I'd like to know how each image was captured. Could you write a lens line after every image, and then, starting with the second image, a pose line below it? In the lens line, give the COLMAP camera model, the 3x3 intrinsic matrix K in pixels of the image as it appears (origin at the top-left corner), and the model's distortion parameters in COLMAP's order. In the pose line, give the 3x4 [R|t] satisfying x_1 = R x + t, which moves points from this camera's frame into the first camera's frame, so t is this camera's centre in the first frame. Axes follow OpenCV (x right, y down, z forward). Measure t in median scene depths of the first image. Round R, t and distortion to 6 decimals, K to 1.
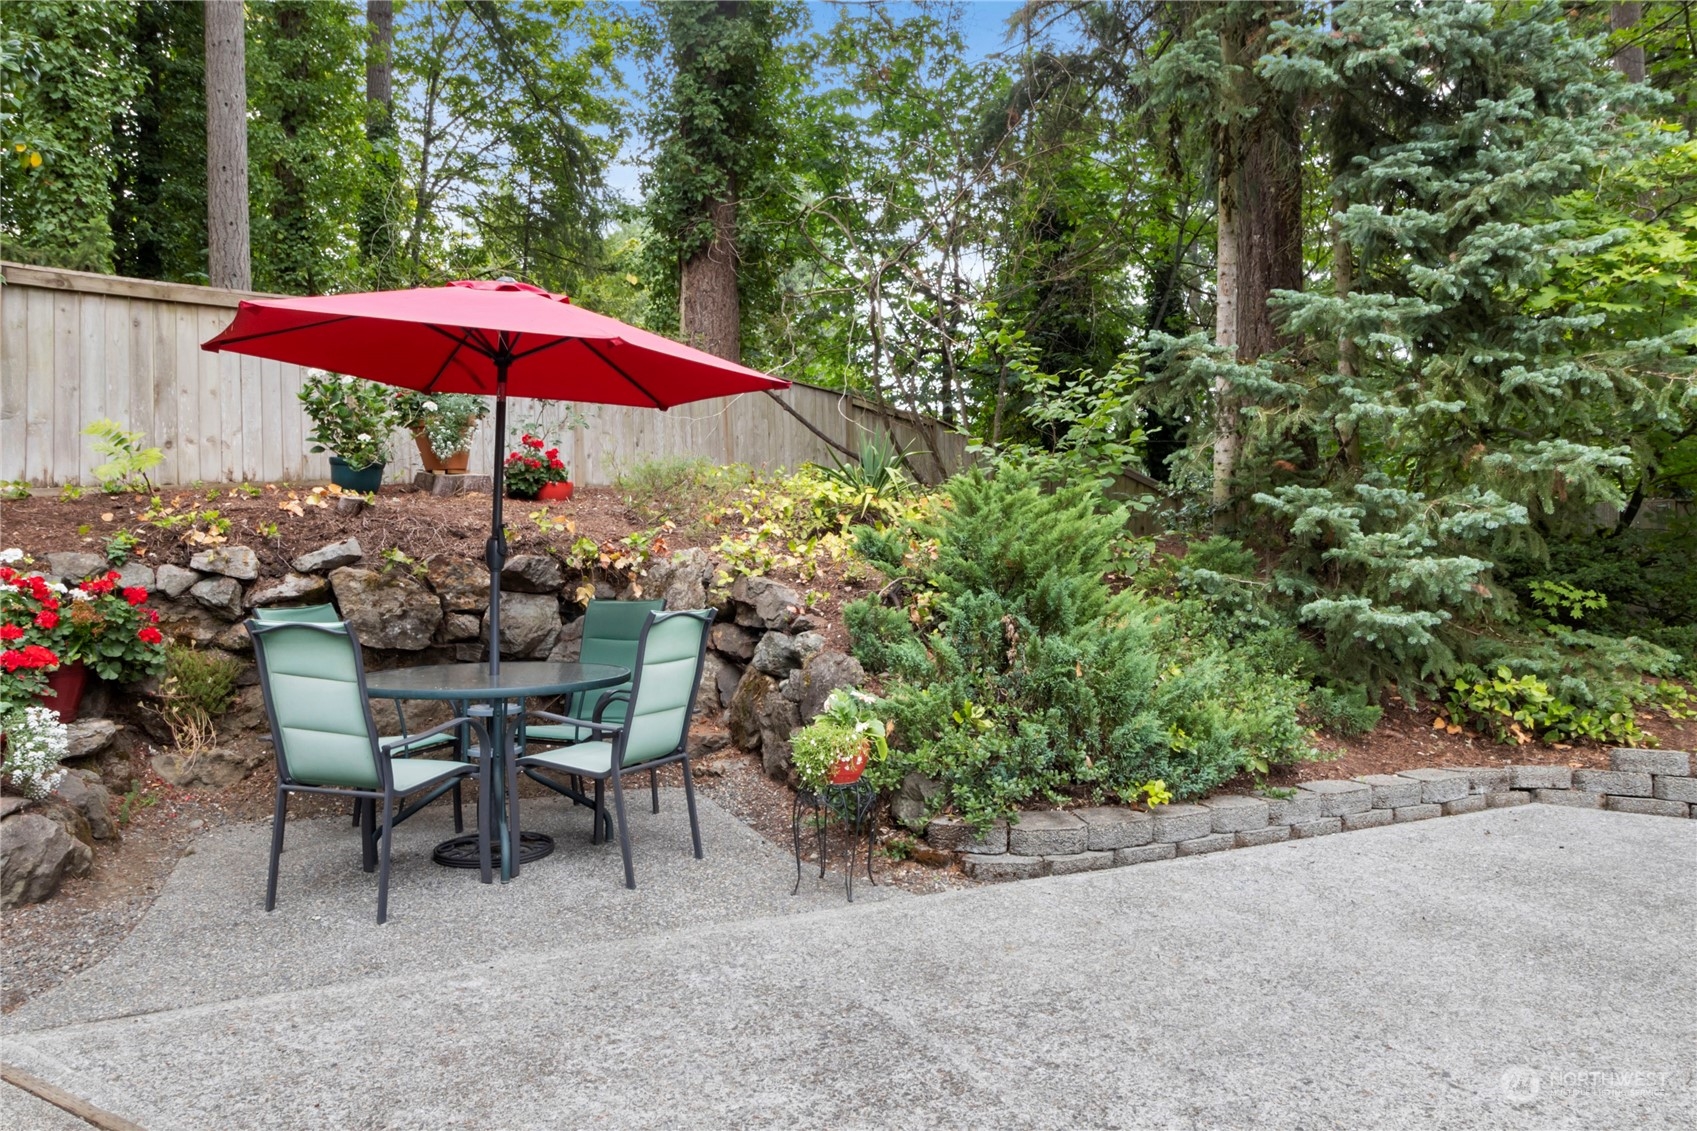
lens RADIAL K [[1169.2, 0, 841.4], [0, 1169.2, 552.1], [0, 0, 1]] dist [0.005738, 0.000514]
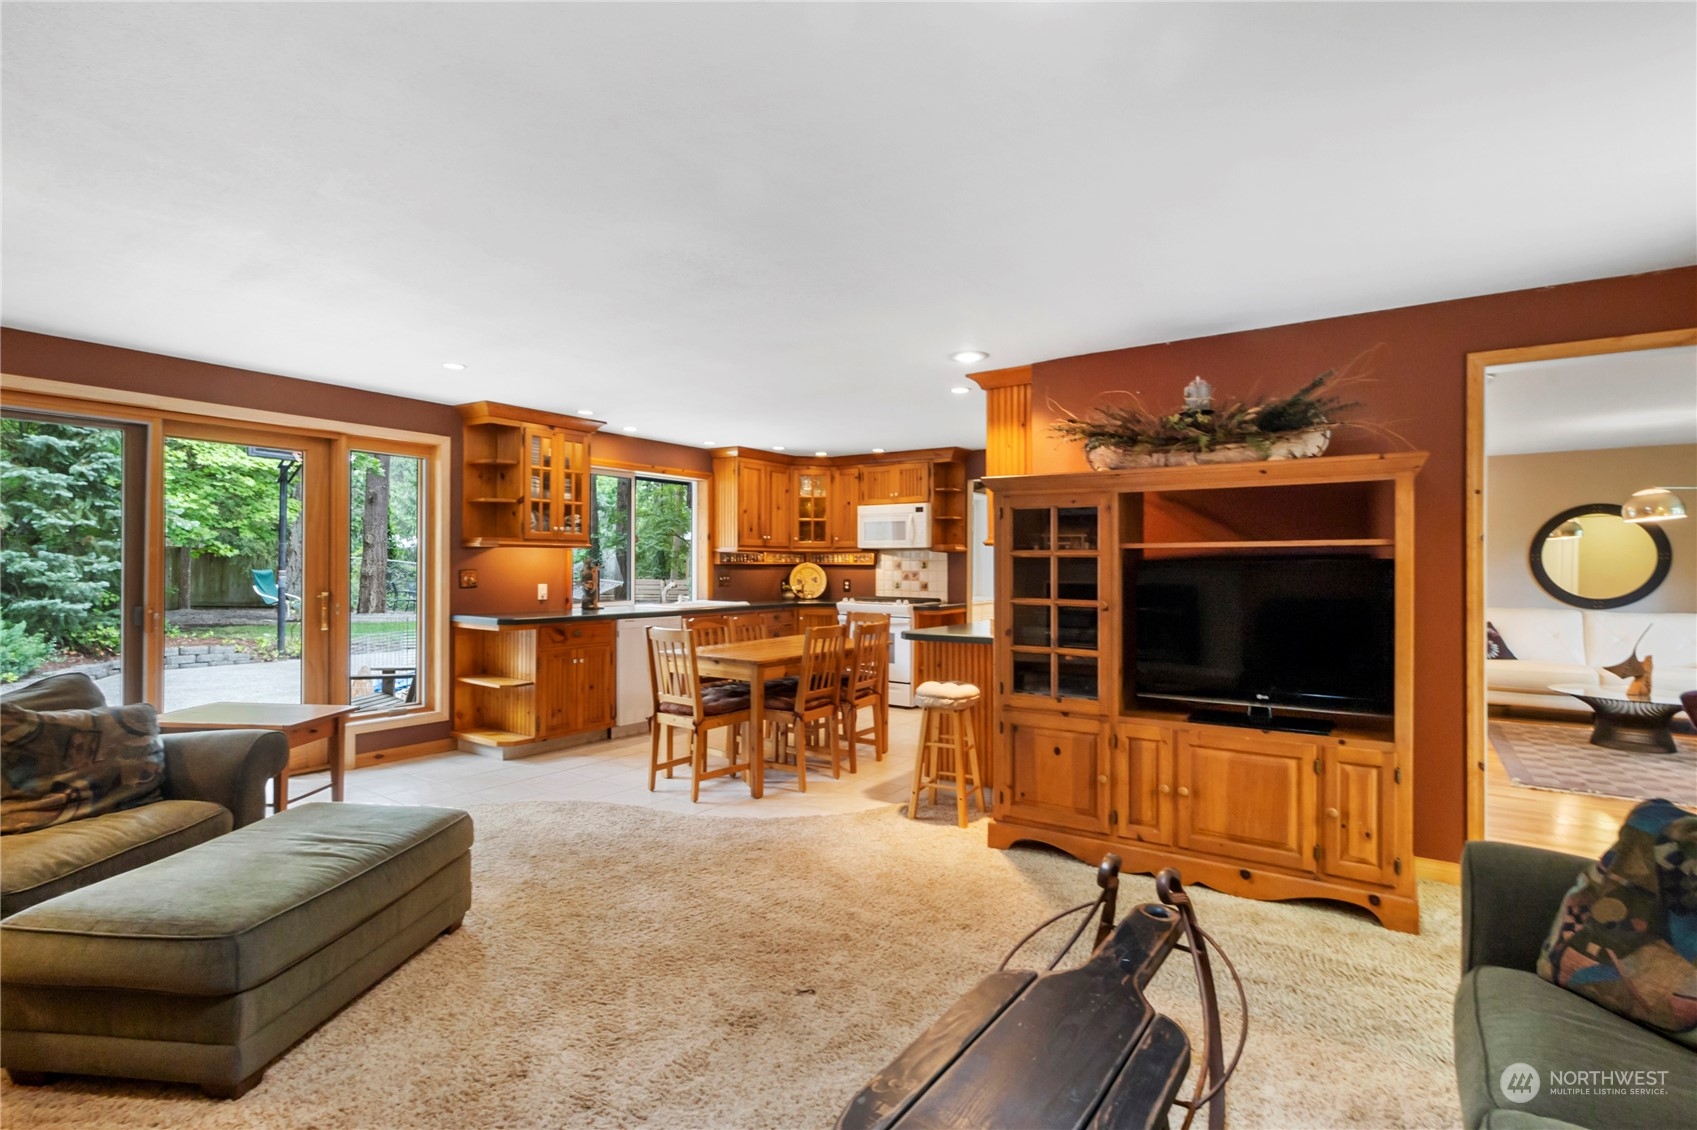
lens RADIAL K [[797.6, 0, 840.9], [0, 797.6, 558.2], [0, 0, 1]] dist [-0.000364, 0.000463]
pose [[0.070654, 0.014966, 0.997389, -1.074449], [-0.004258, 0.999883, -0.014702, -0.028029], [-0.997492, -0.003208, 0.070710, -0.738010]]
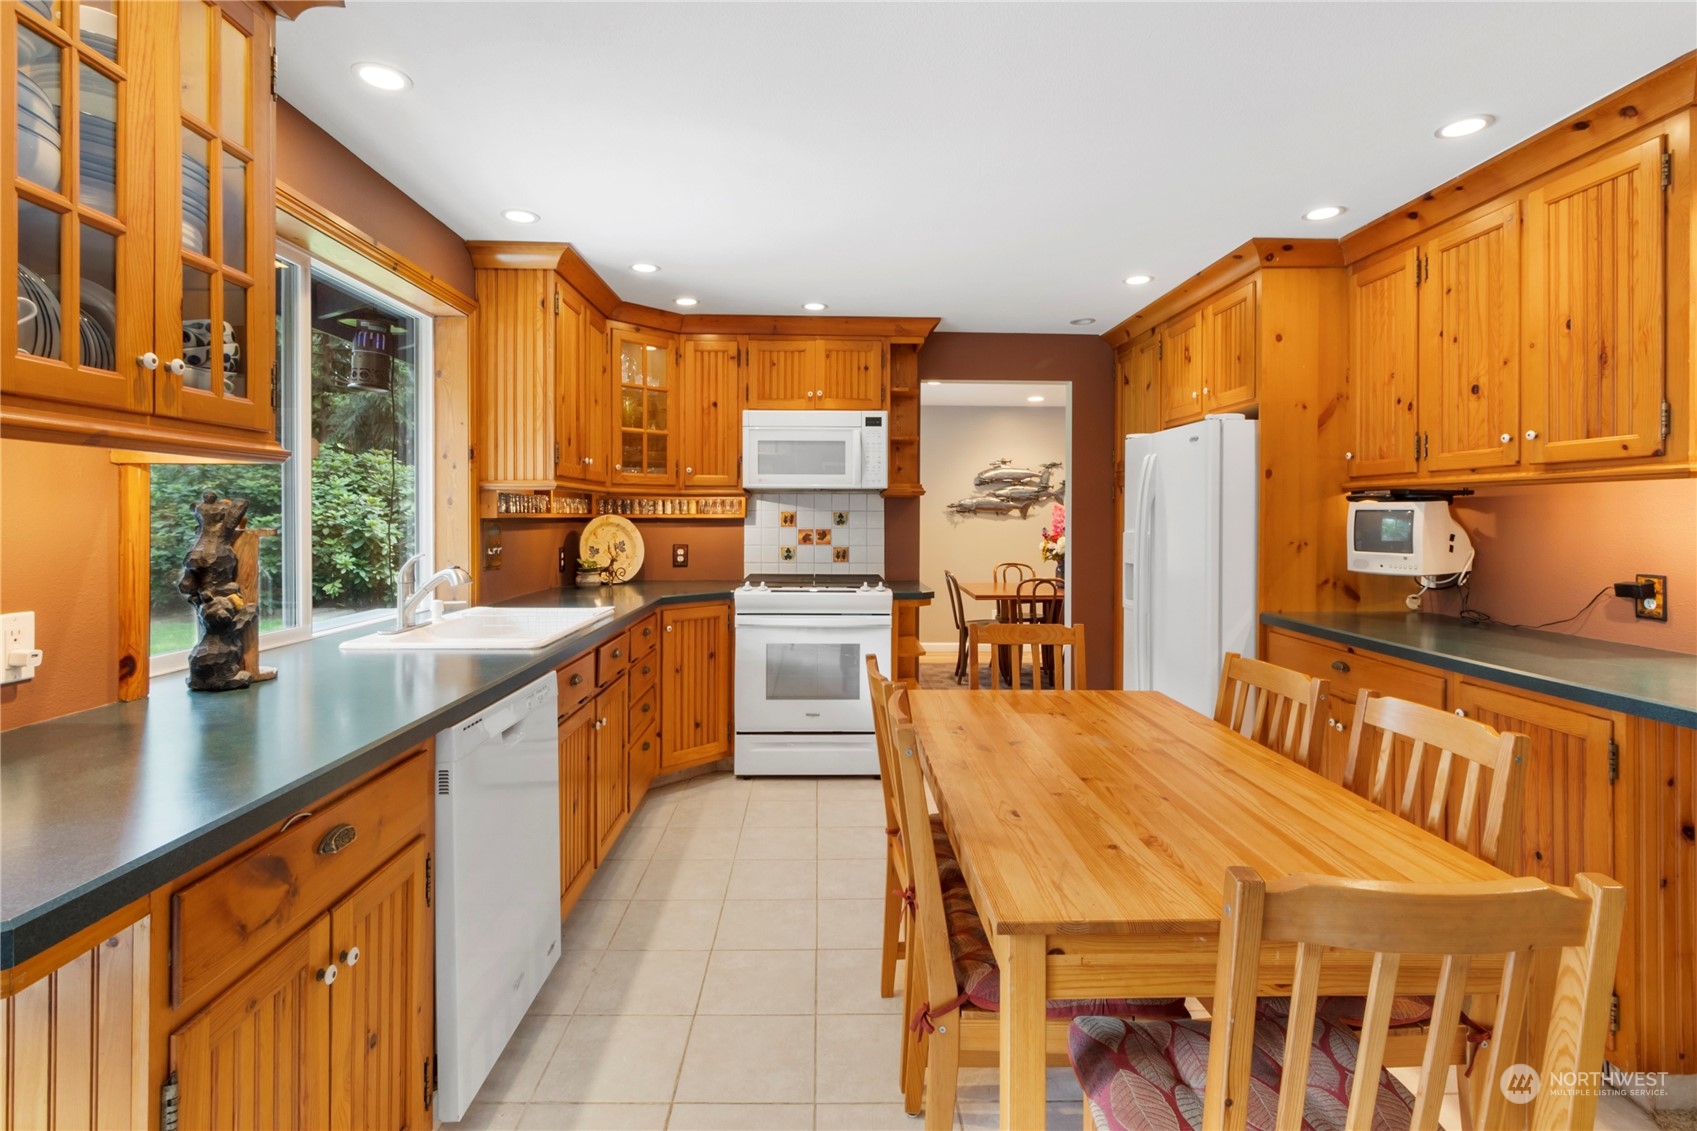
lens RADIAL K [[797.6, 0, 841.6], [0, 797.6, 519.9], [0, 0, 1]] dist [-0.000364, 0.000463]
pose [[-0.530182, 0.002148, 0.847881, -0.390613], [0.001239, 0.999998, -0.001759, -0.034158], [-0.847883, 0.000118, -0.530184, -0.358165]]
